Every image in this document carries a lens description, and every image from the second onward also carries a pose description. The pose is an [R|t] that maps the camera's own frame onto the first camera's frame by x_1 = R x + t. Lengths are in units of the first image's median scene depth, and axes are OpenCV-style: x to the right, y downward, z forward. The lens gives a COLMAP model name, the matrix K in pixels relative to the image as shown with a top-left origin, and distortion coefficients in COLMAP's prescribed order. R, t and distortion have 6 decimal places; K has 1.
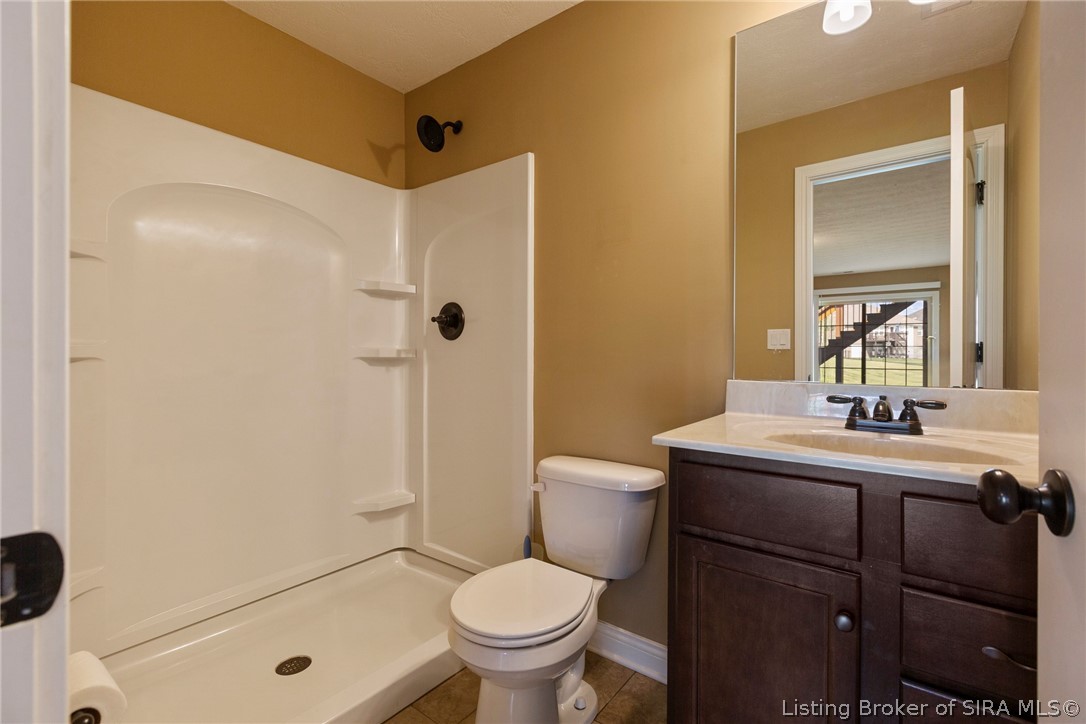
lens RADIAL K [[486.2, 0, 550.5], [0, 486.2, 356.8], [0, 0, 1]] dist [0.003108, 0.000399]
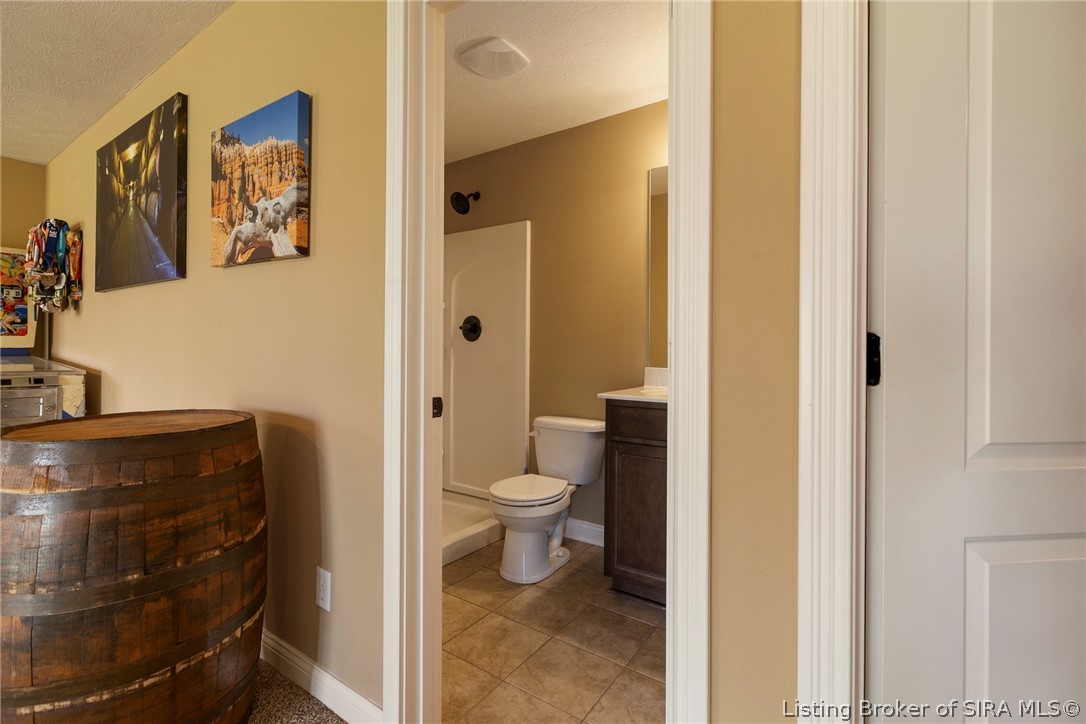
lens RADIAL K [[486.2, 0, 539.2], [0, 486.2, 354.5], [0, 0, 1]] dist [0.003108, 0.000399]
pose [[0.999646, 0.002354, 0.026513, -0.055800], [-0.002519, 0.999978, 0.006172, -0.006377], [-0.026498, -0.006236, 0.999629, -0.662268]]
